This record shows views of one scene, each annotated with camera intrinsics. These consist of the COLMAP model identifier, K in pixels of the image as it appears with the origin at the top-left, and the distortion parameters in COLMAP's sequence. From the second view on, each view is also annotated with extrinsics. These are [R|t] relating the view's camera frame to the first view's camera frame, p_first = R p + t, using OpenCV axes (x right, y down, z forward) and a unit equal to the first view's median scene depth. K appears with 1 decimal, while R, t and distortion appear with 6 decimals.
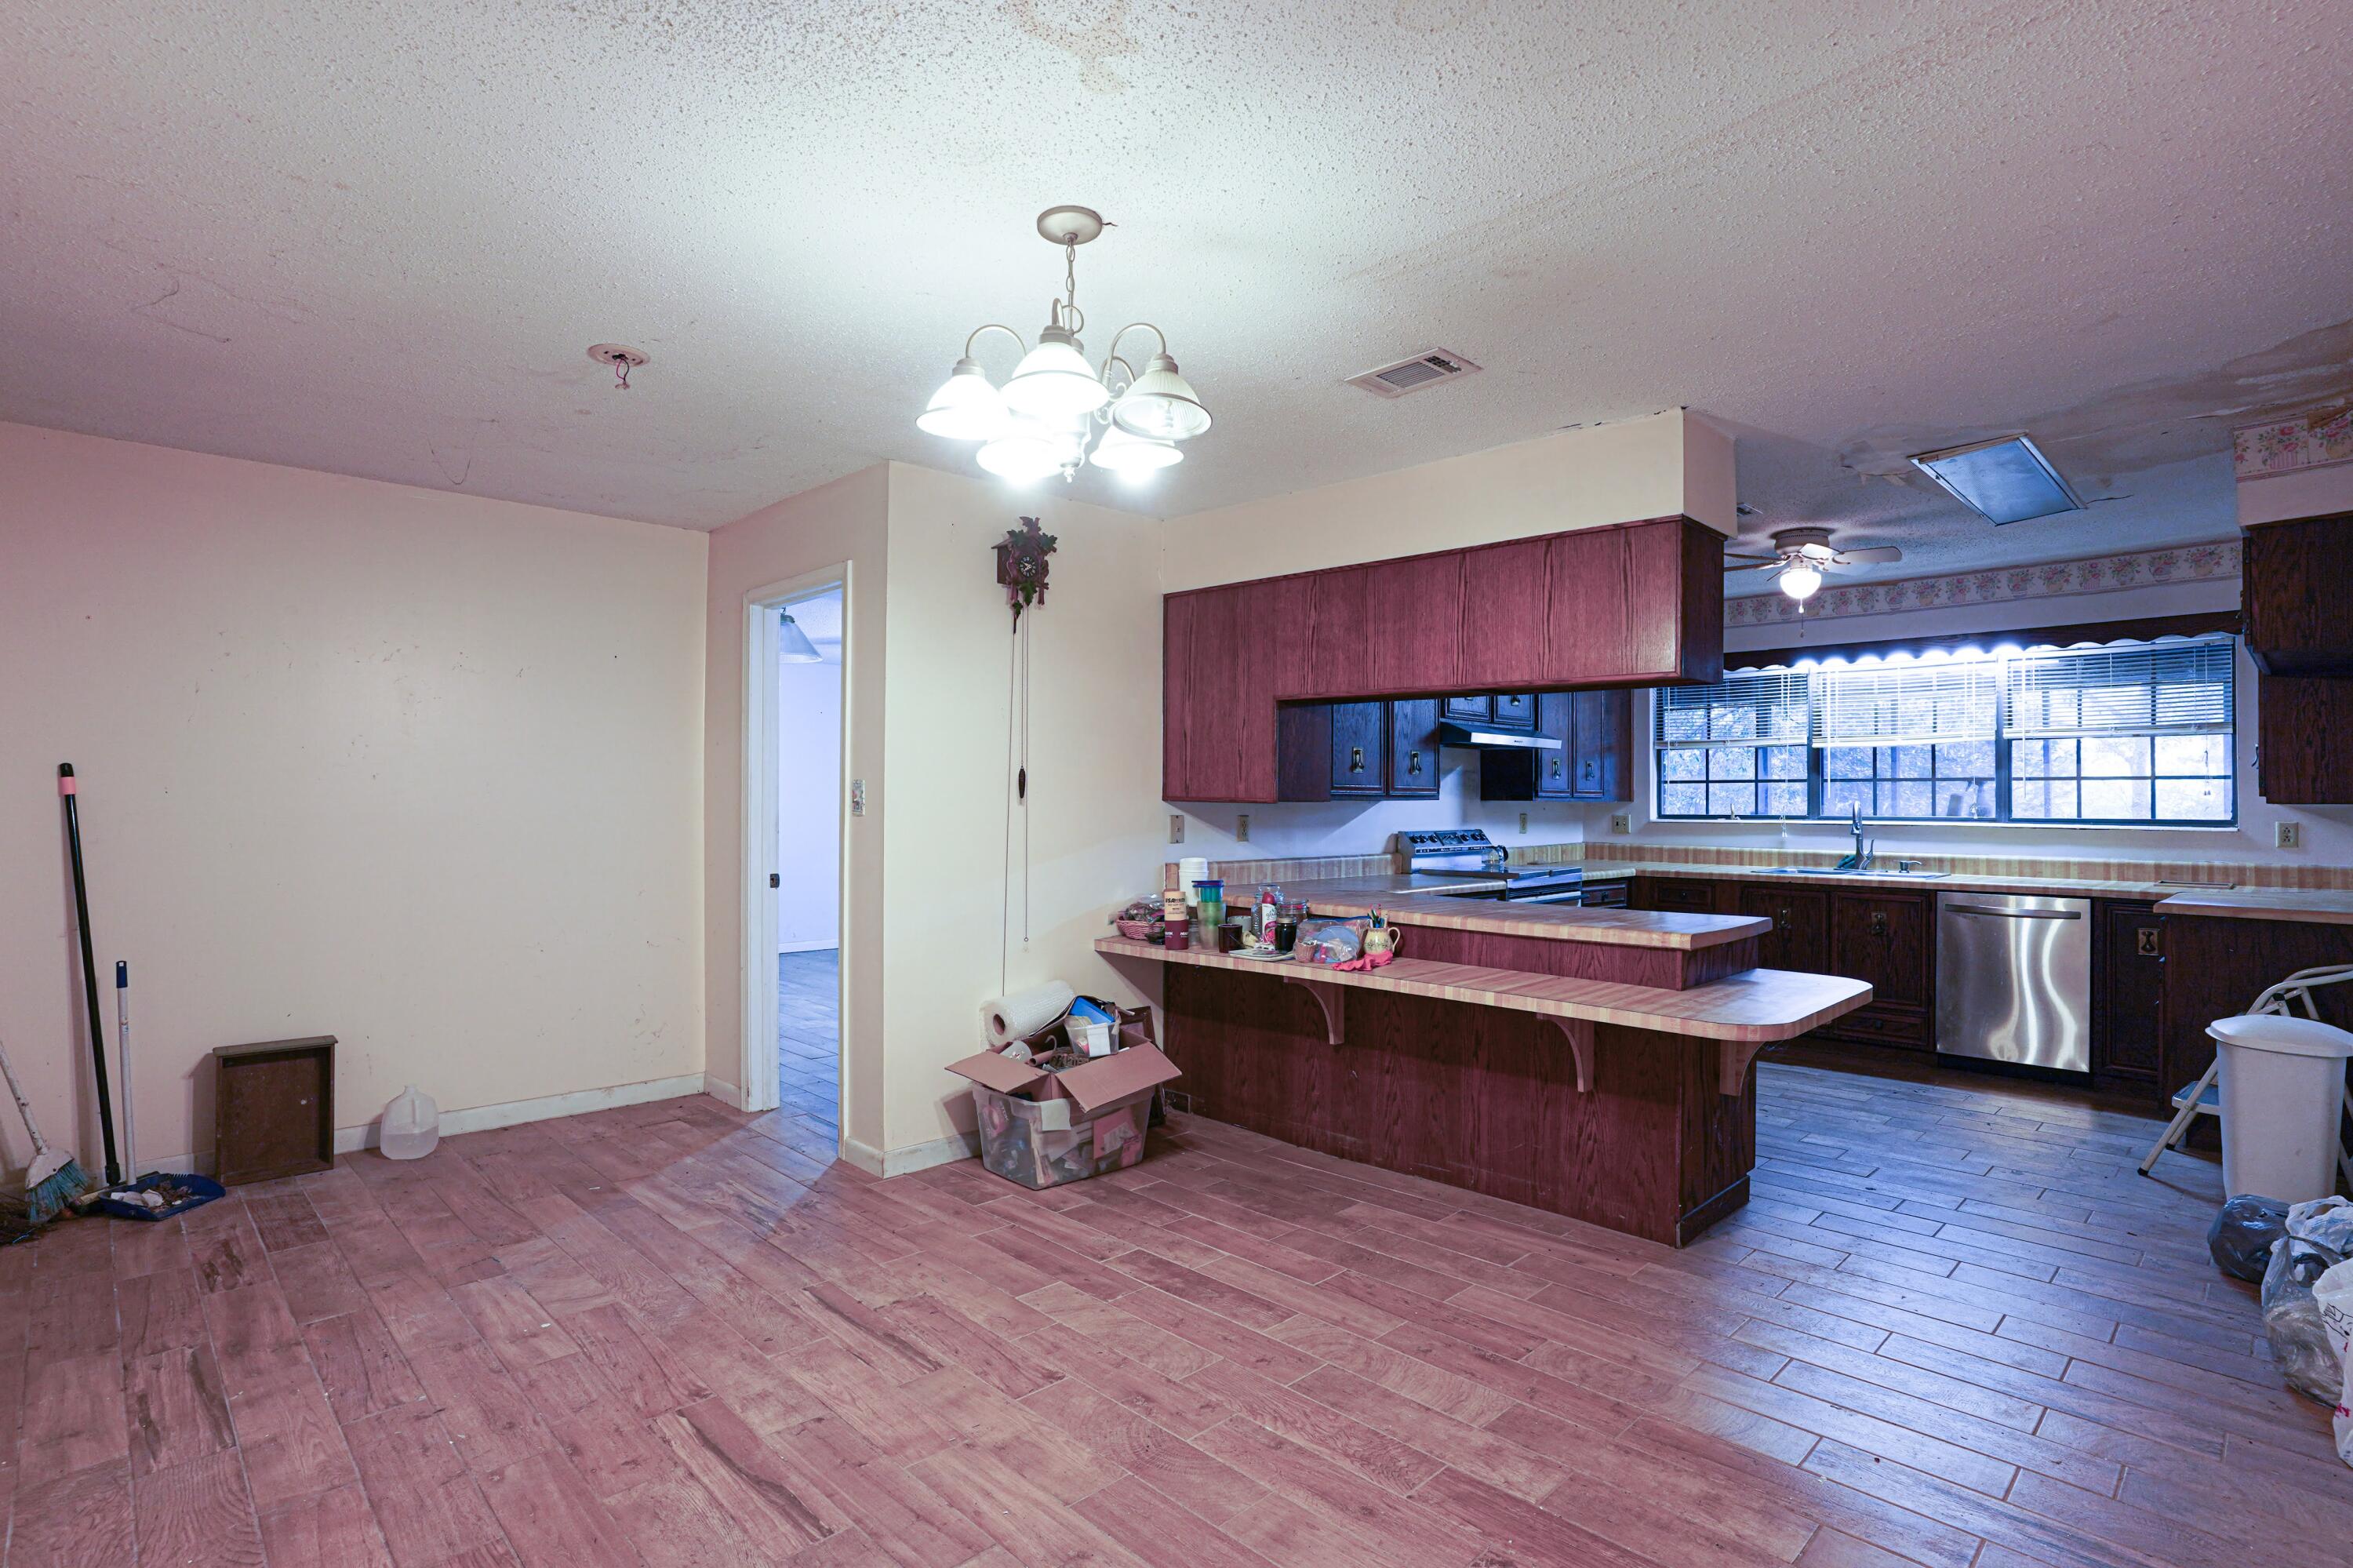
lens RADIAL K [[1170.3, 0, 1169.0], [0, 1170.3, 780.4], [0, 0, 1]] dist [-0.059700, 0.023040]
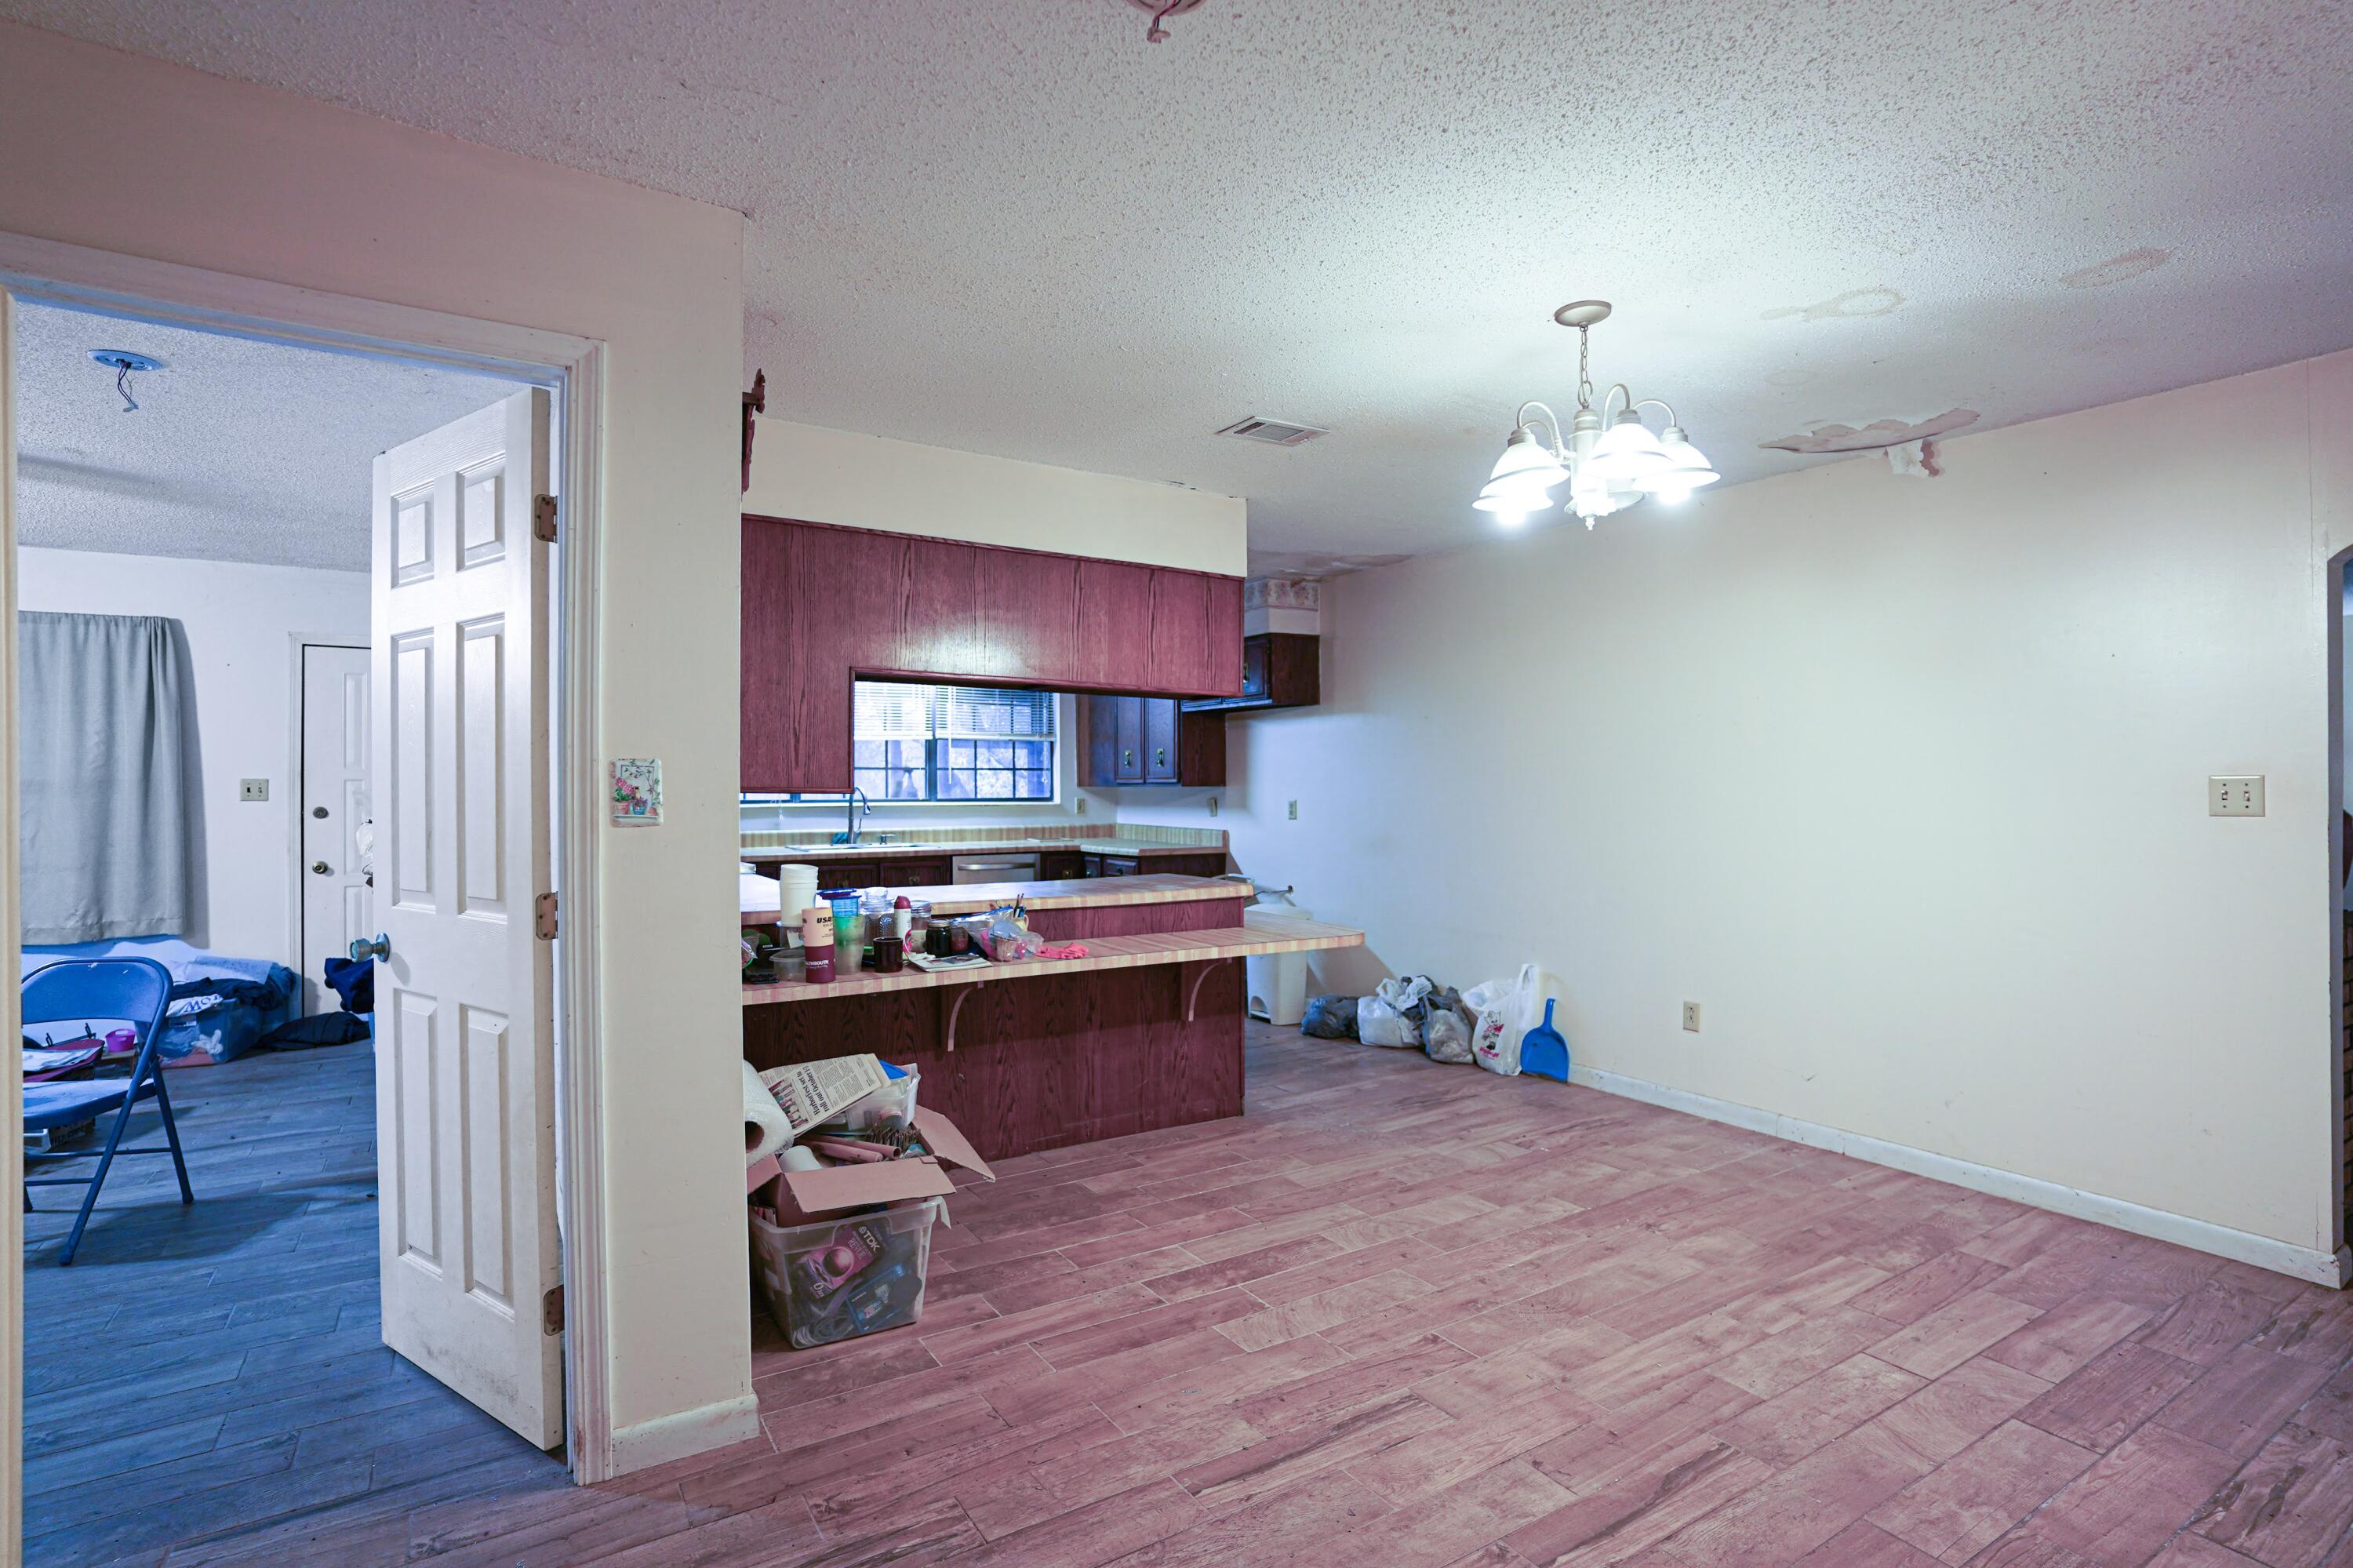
lens RADIAL K [[1170.3, 0, 1162.7], [0, 1170.3, 779.0], [0, 0, 1]] dist [-0.059700, 0.023040]
pose [[0.194945, 0.000564, 0.980814, -0.878558], [-0.014251, 0.999896, 0.002258, 0.005090], [-0.980711, -0.014418, 0.194933, 0.777313]]
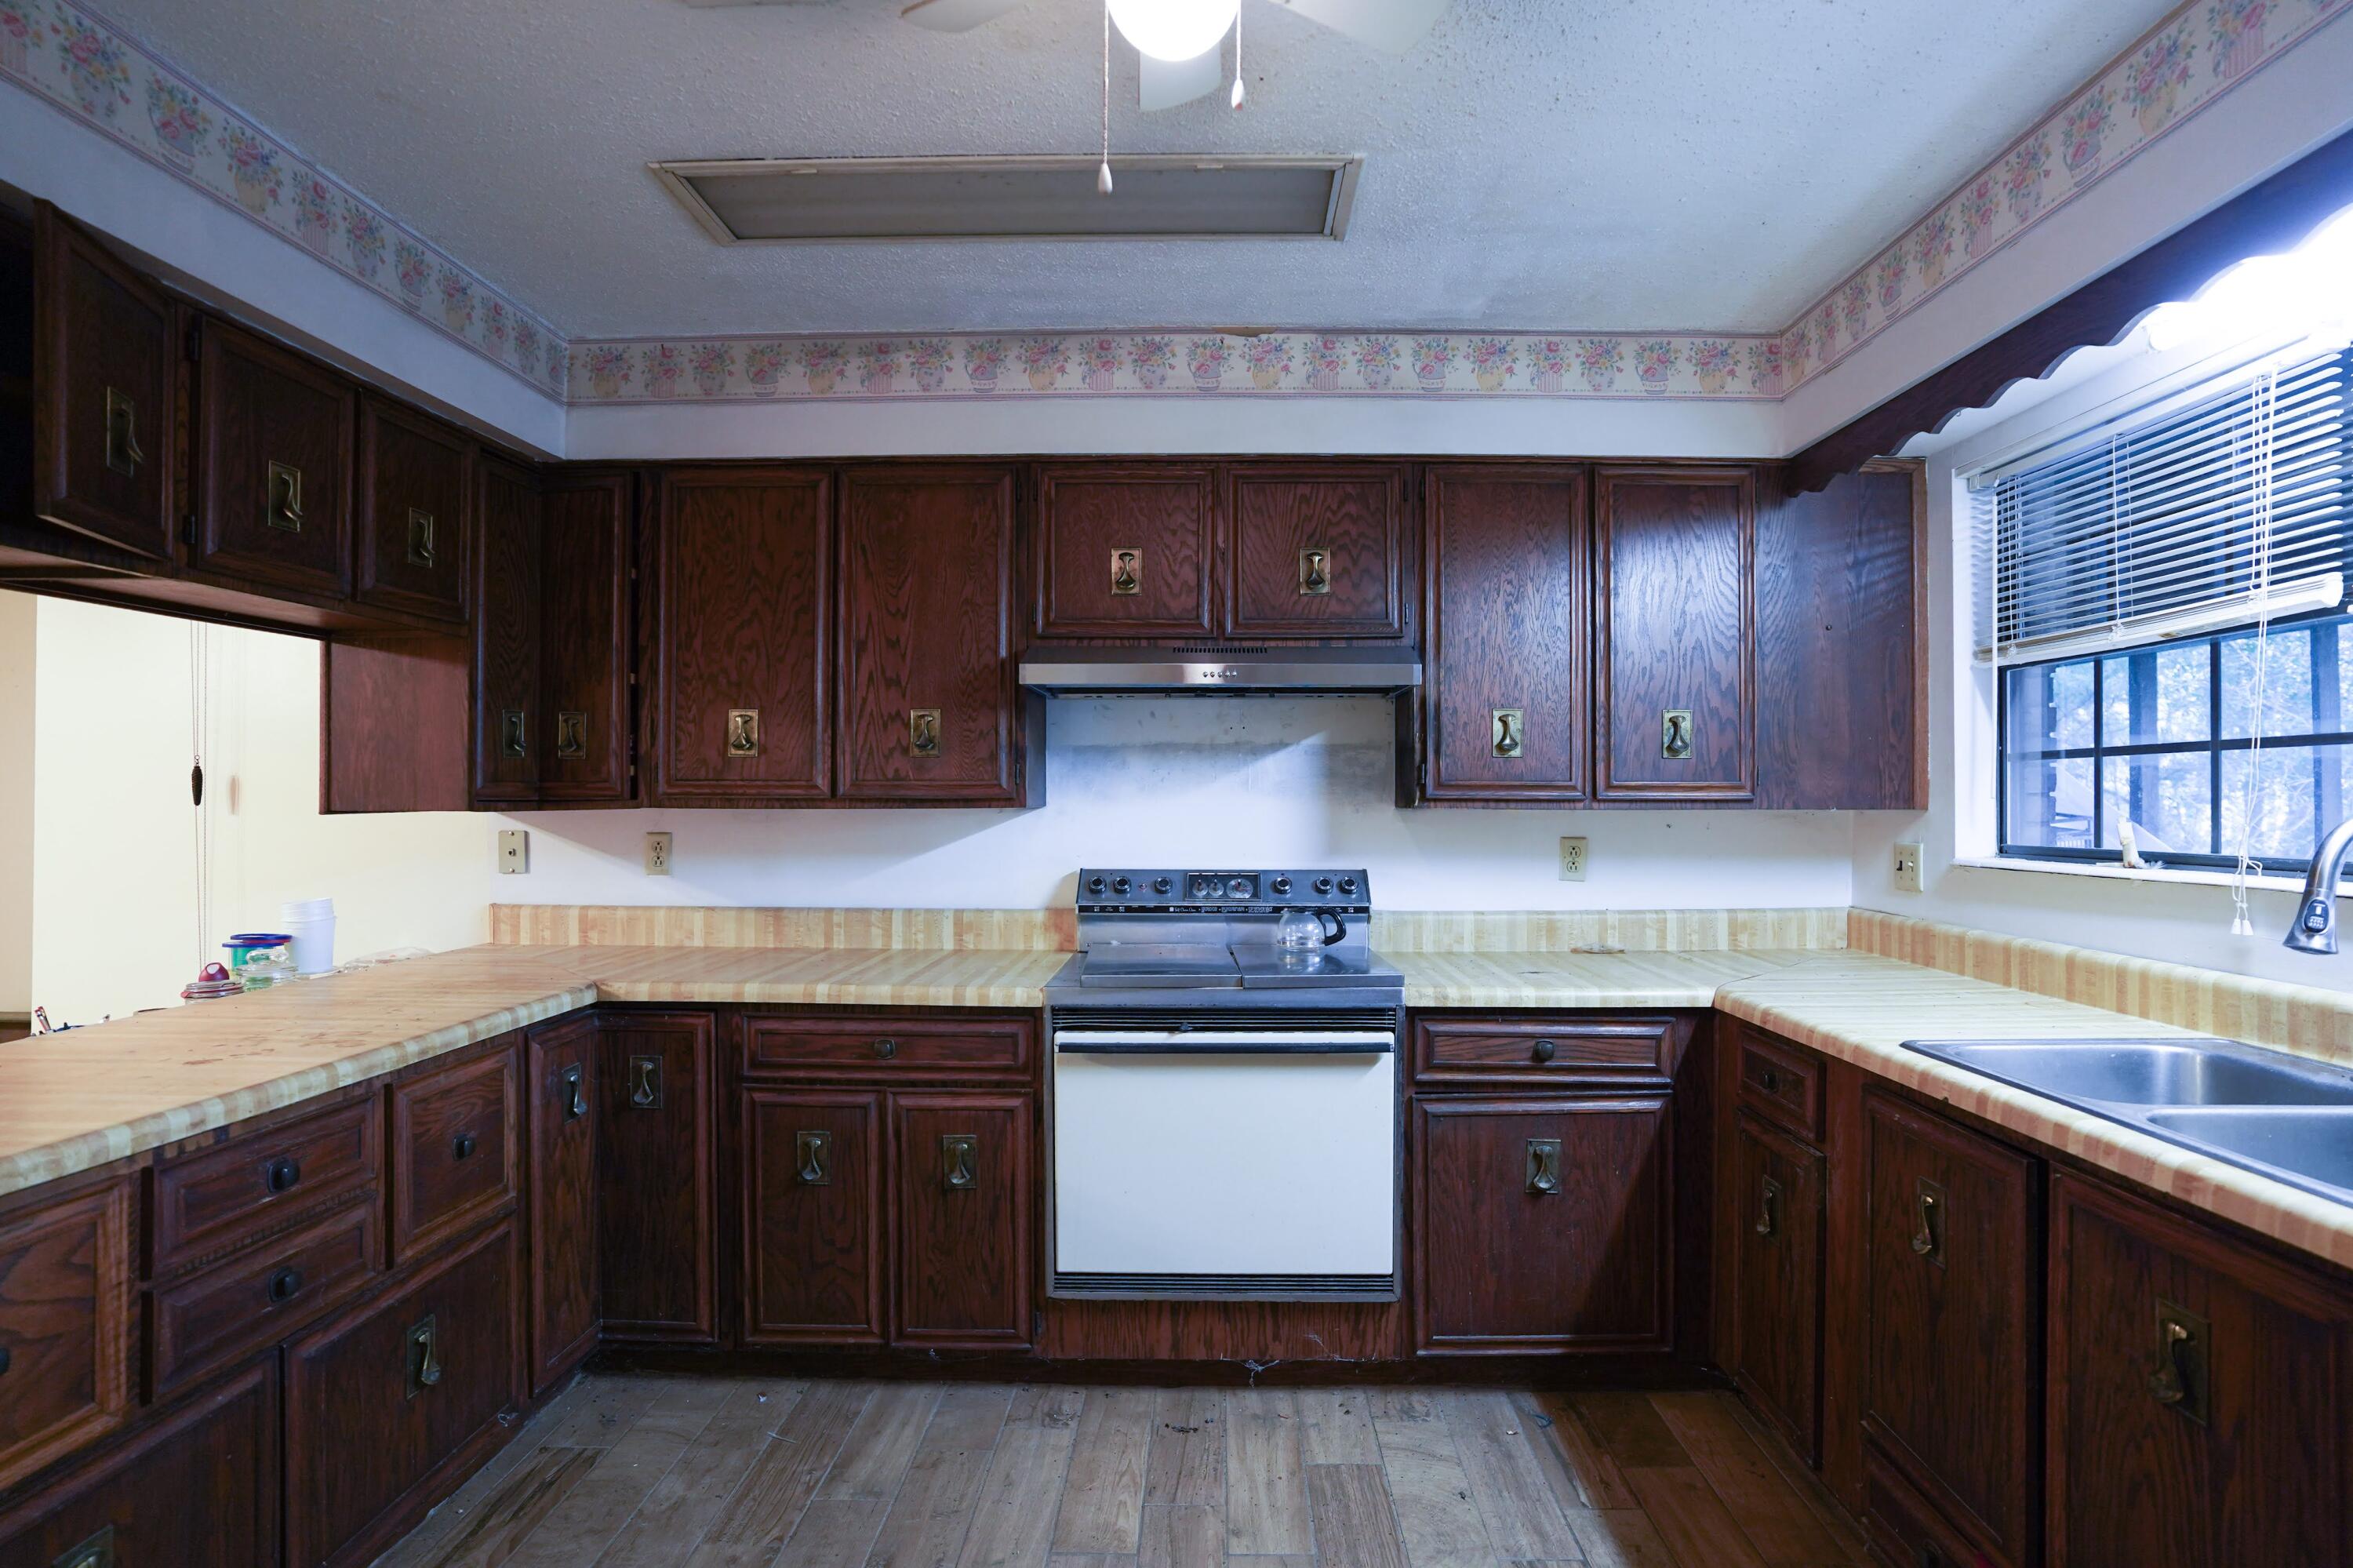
lens RADIAL K [[1170.3, 0, 1182.2], [0, 1170.3, 796.0], [0, 0, 1]] dist [-0.059700, 0.023040]
pose [[0.703006, -0.004486, -0.711170, 0.998401], [0.012366, 0.999906, 0.005917, 0.016573], [0.711077, -0.012953, 0.702995, 1.111505]]
